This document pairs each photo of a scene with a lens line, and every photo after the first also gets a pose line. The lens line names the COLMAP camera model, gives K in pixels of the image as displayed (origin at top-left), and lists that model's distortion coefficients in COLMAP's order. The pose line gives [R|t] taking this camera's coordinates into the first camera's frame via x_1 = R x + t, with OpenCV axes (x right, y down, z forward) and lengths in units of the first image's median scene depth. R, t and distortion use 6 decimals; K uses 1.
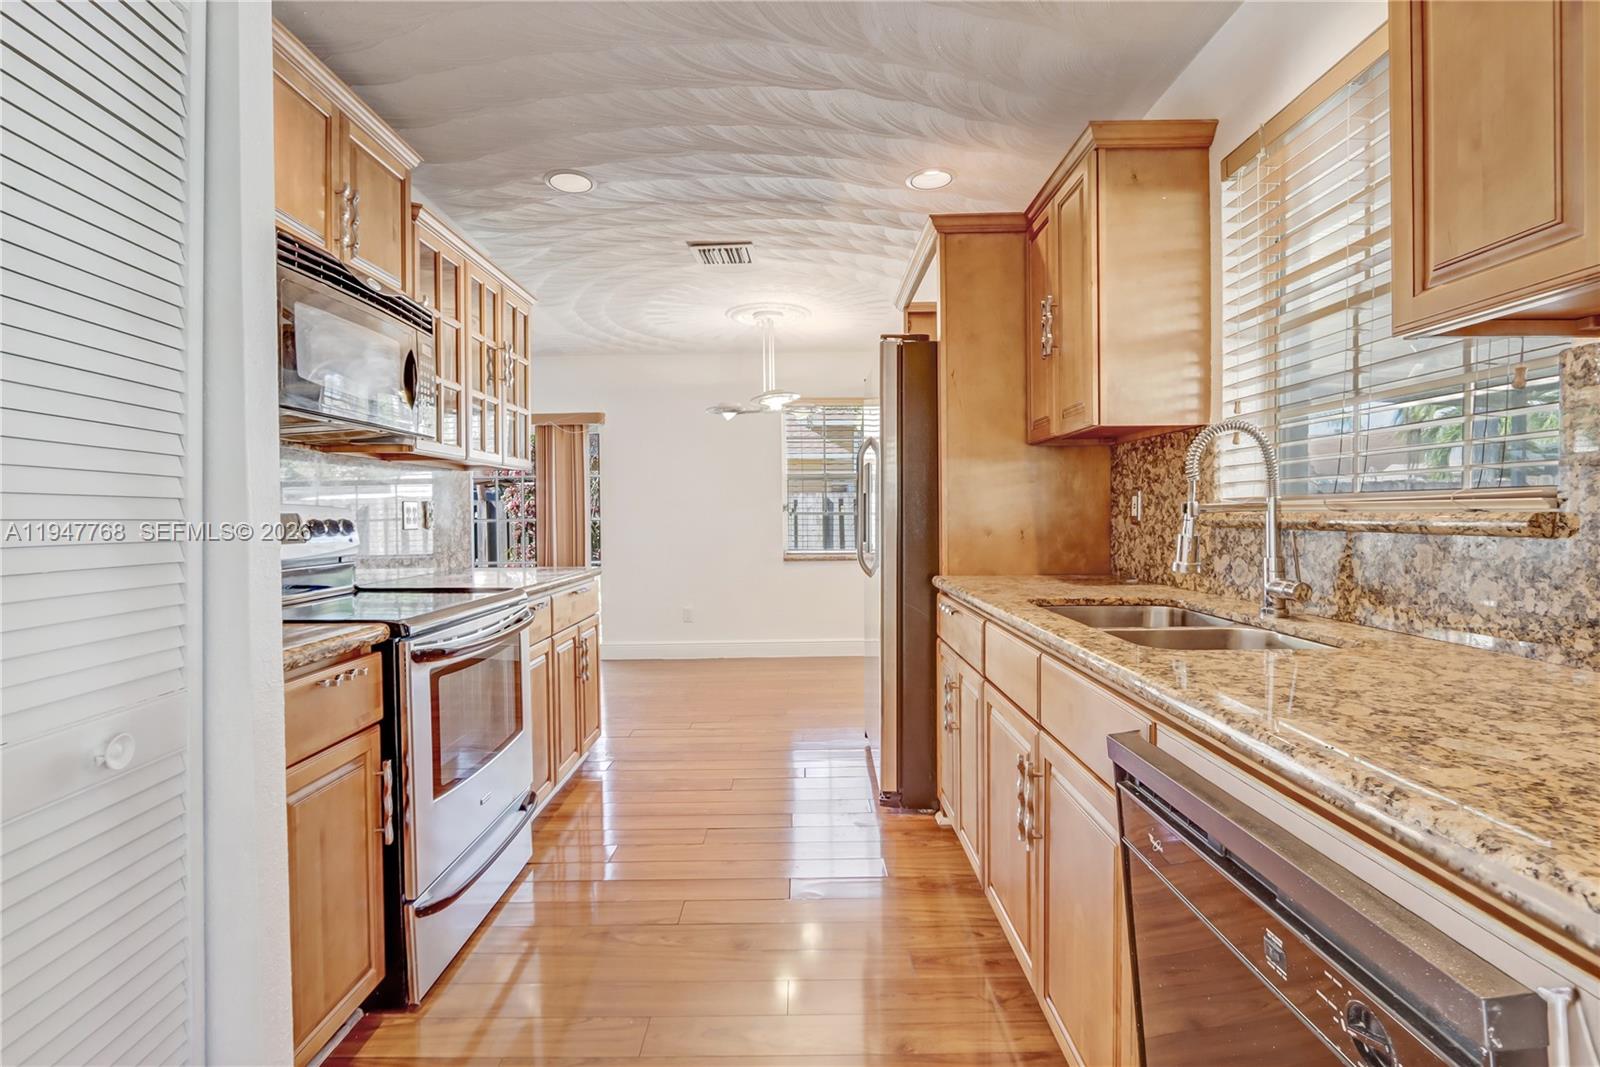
lens RADIAL K [[757.6, 0, 799.7], [0, 757.6, 524.5], [0, 0, 1]] dist [-0.009174, -0.000329]
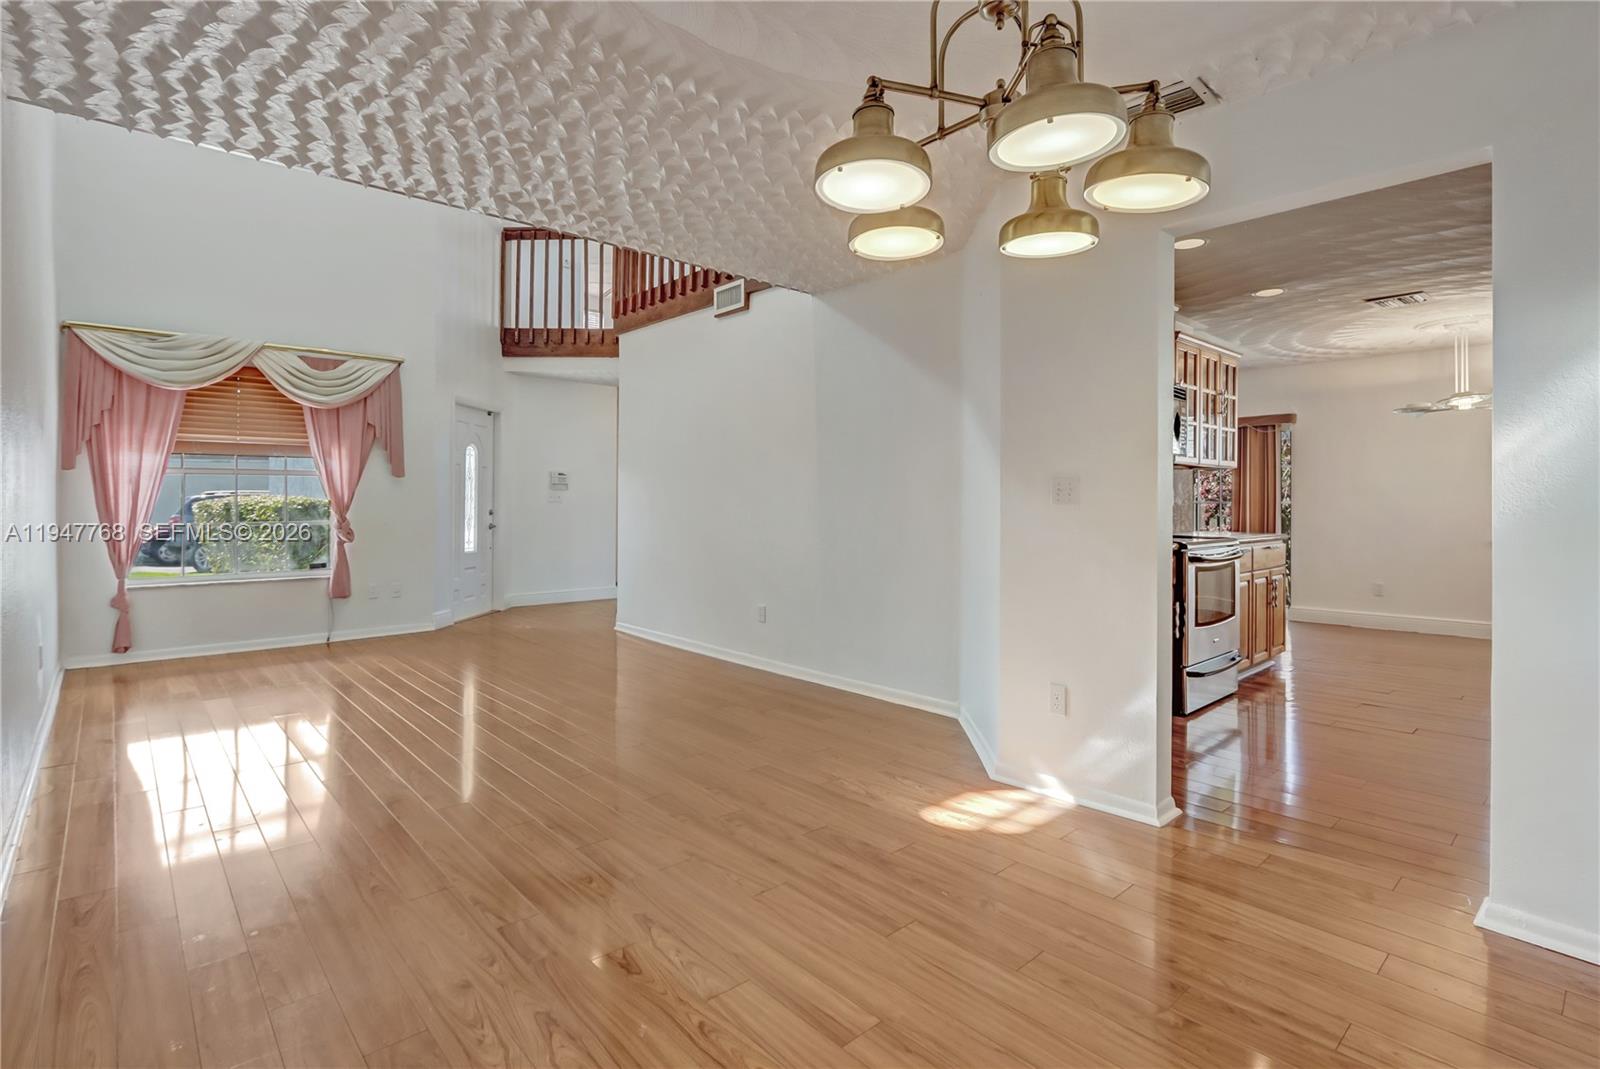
lens RADIAL K [[757.6, 0, 808.7], [0, 757.6, 498.2], [0, 0, 1]] dist [-0.009174, -0.000329]
pose [[0.673734, 0.010172, -0.738904, 0.206414], [-0.020579, 0.999776, -0.005001, 0.015286], [0.738688, 0.018575, 0.673792, -0.723926]]
